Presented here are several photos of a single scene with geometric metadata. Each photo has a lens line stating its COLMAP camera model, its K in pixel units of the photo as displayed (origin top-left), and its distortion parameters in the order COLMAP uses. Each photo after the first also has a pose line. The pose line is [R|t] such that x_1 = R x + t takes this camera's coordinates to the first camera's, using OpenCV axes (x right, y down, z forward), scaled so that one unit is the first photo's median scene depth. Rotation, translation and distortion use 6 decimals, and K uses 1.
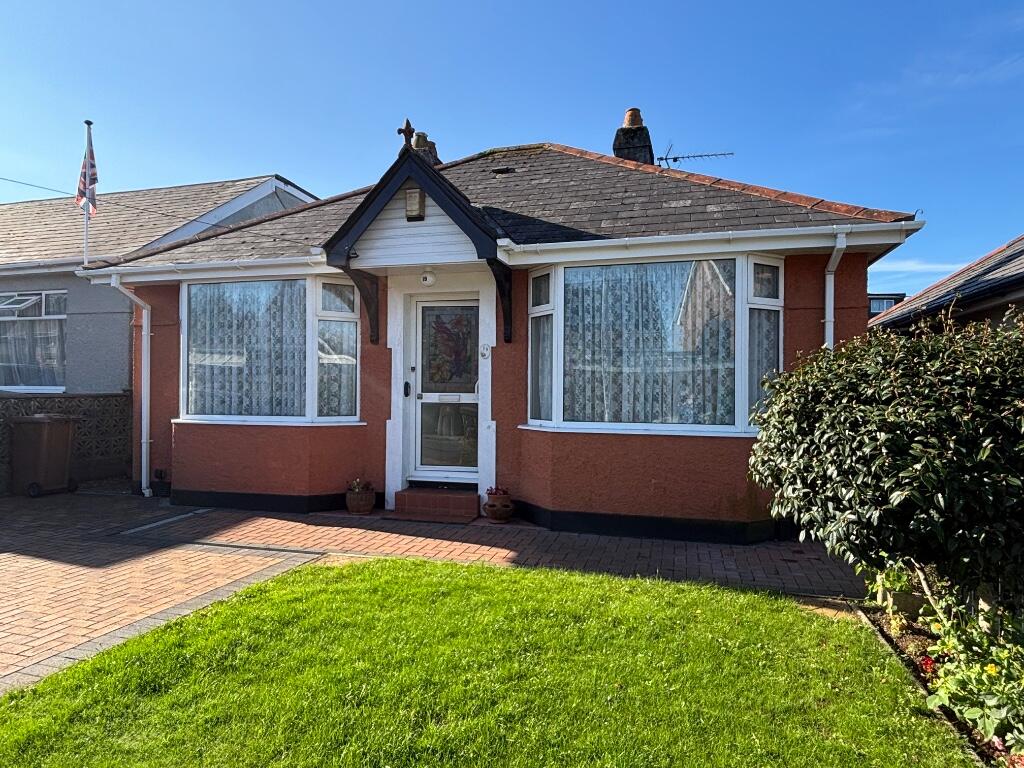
lens RADIAL K [[630.9, 0, 509.8], [0, 630.9, 380.9], [0, 0, 1]] dist [0.002079, -0.010405]
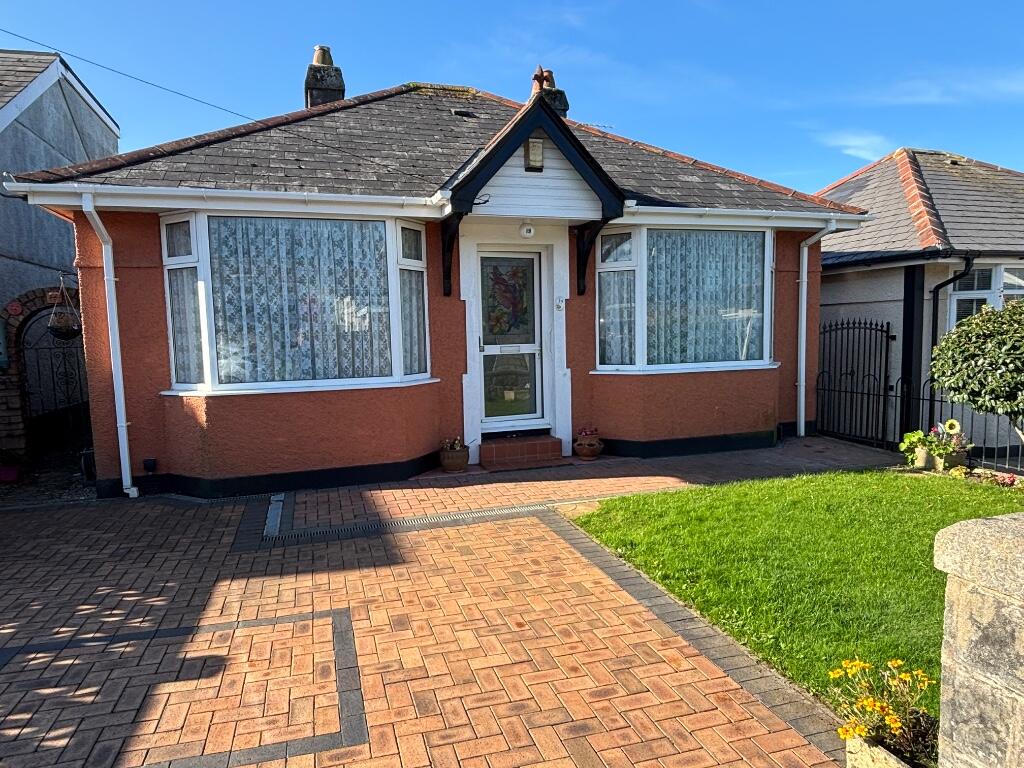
lens RADIAL K [[630.9, 0, 504.4], [0, 630.9, 386.4], [0, 0, 1]] dist [0.002079, -0.010405]
pose [[0.836750, -0.075845, 0.542307, -0.751107], [0.020228, 0.993967, 0.107803, -0.025941], [-0.547211, -0.079234, 0.833236, 0.171135]]
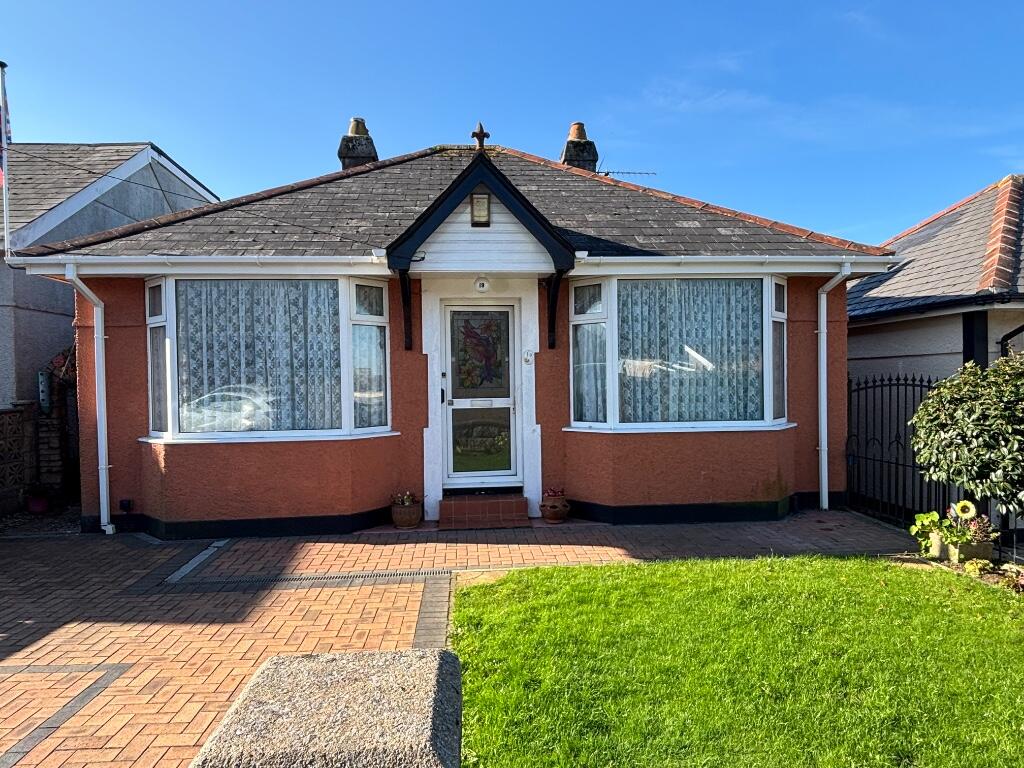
lens RADIAL K [[630.9, 0, 510.8], [0, 630.9, 383.3], [0, 0, 1]] dist [0.002079, -0.010405]
pose [[0.937269, -0.024280, 0.347760, -0.453149], [0.015922, 0.999512, 0.026873, -0.034898], [-0.348243, -0.019650, 0.937198, 0.054888]]
